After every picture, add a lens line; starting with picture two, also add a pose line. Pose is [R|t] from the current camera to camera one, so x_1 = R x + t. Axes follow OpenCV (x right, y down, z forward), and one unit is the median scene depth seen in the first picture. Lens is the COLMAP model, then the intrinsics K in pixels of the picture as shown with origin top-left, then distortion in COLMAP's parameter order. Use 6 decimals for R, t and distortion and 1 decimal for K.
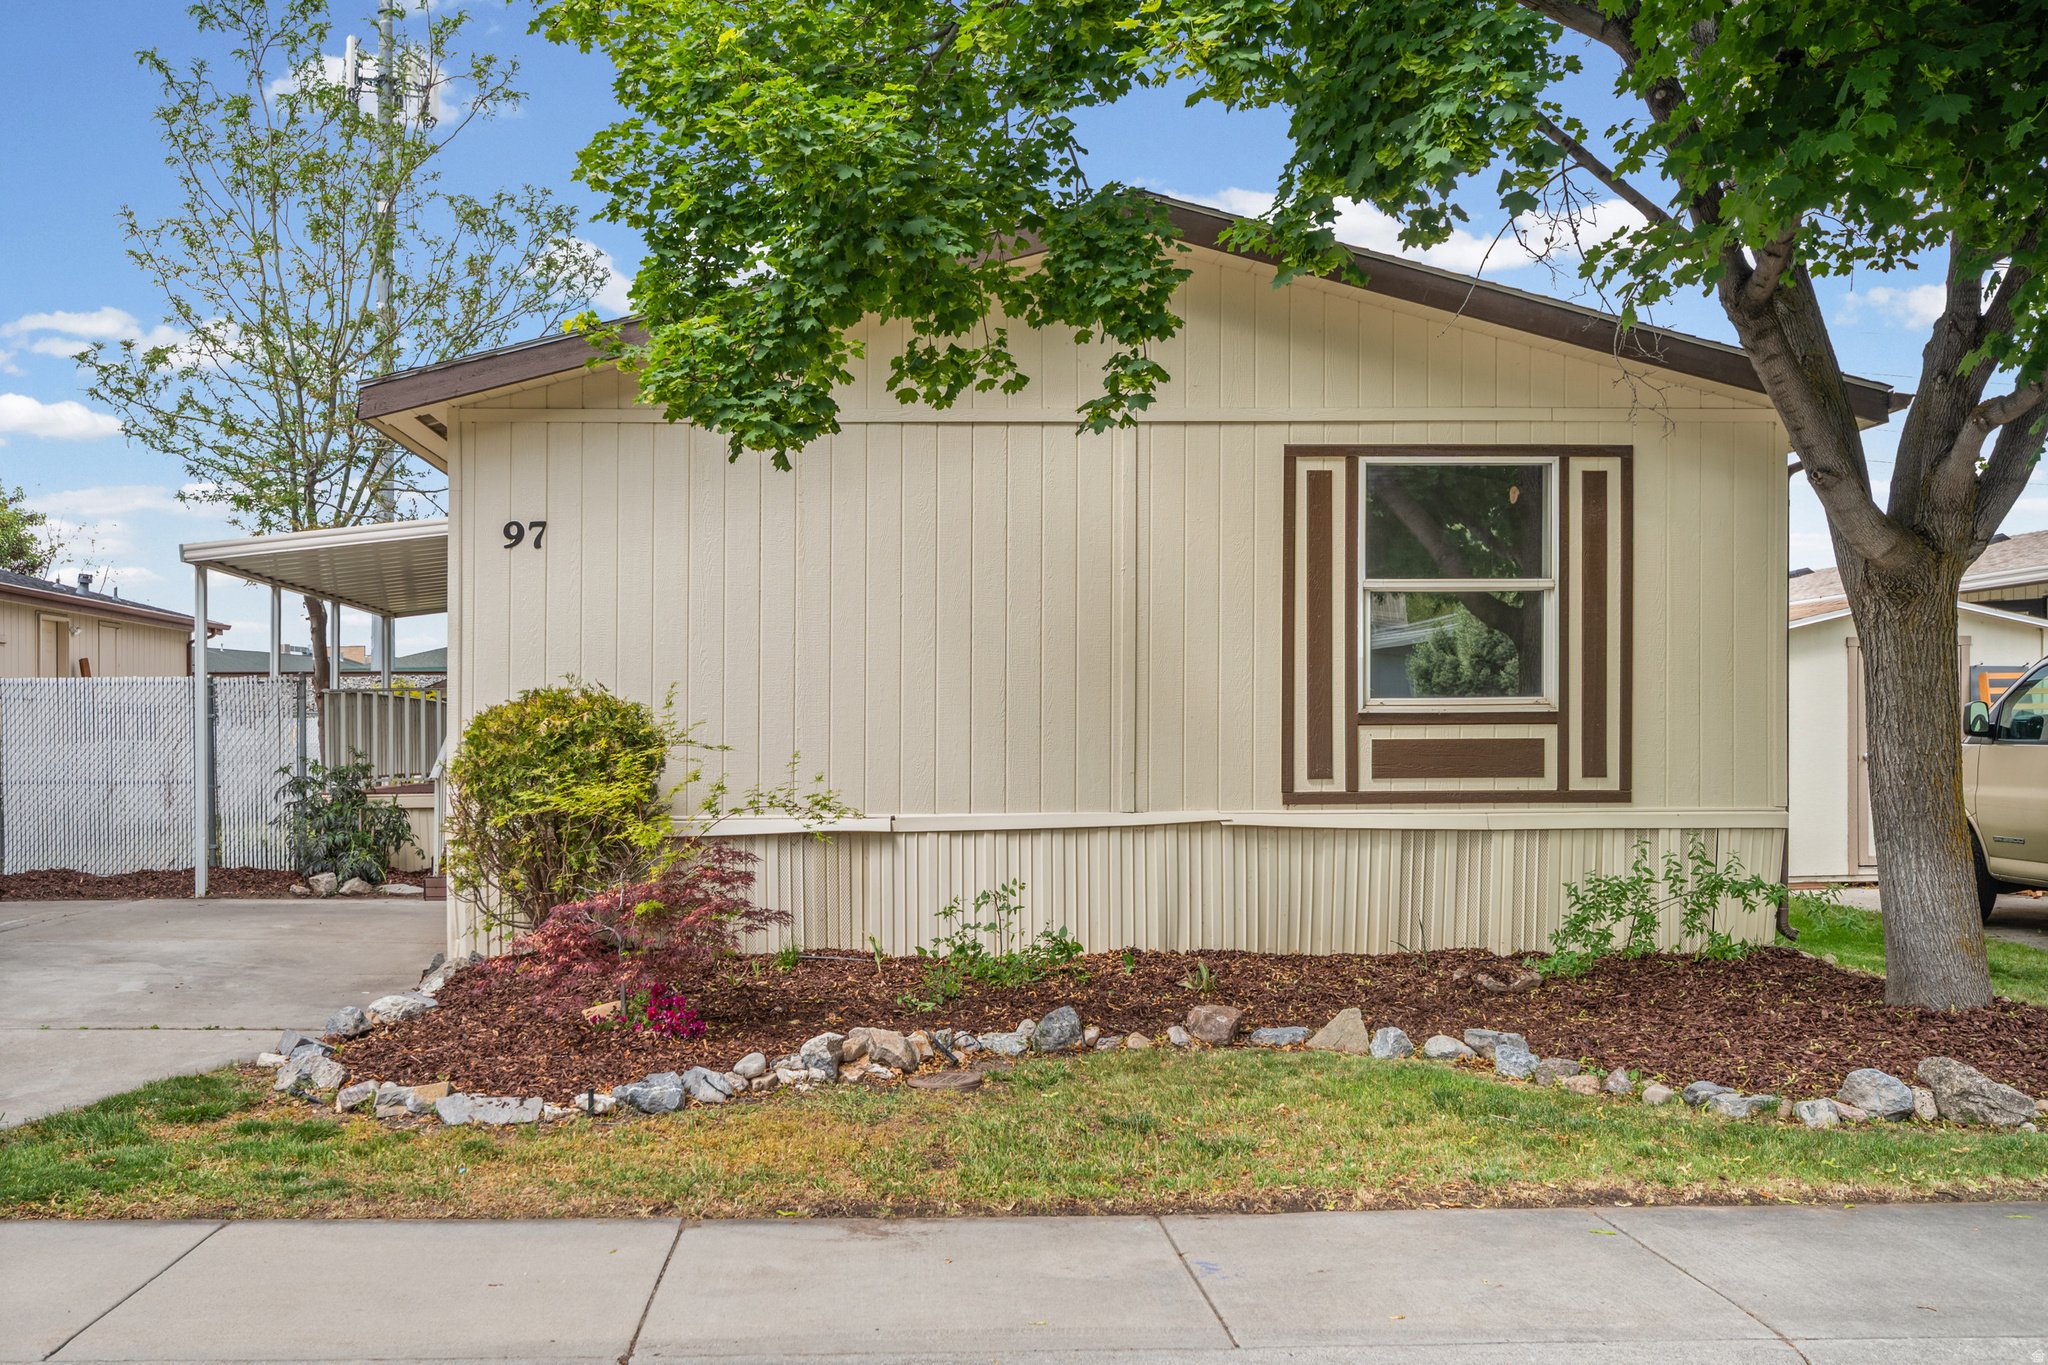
lens RADIAL K [[1643.3, 0, 1020.2], [0, 1643.3, 701.5], [0, 0, 1]] dist [-0.003480, 0.008193]
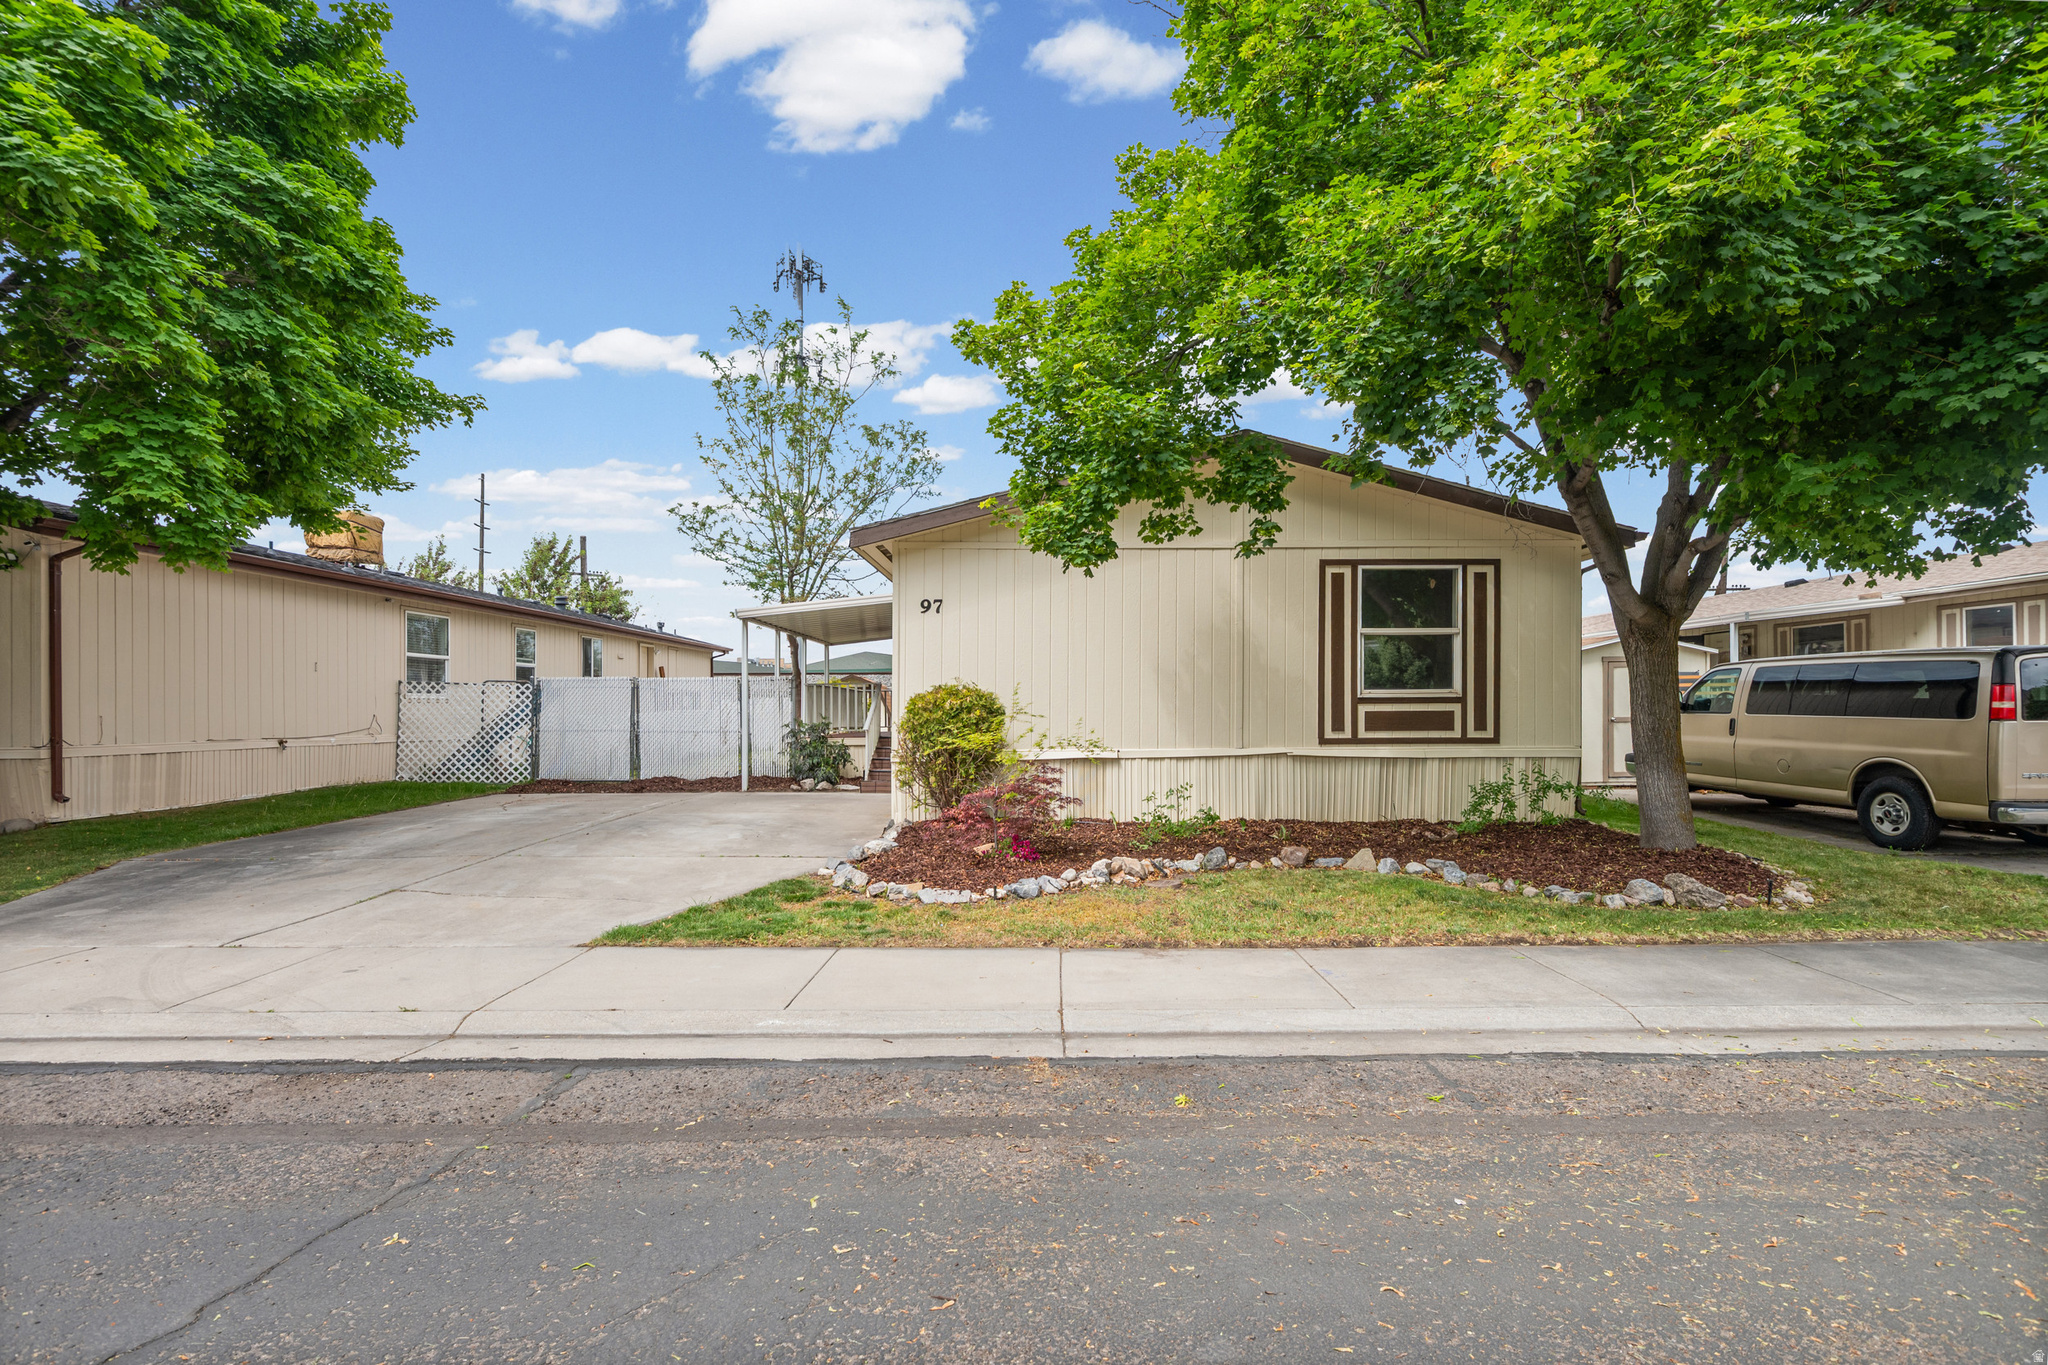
lens RADIAL K [[951.6, 0, 1024.0], [0, 951.6, 682.5], [0, 0, 1]] dist [0.011713, -0.013013]
pose [[0.999839, 0.000501, -0.017924, -0.185052], [-0.000496, 1.000000, 0.000337, -0.011843], [0.017924, -0.000328, 0.999839, -0.146051]]
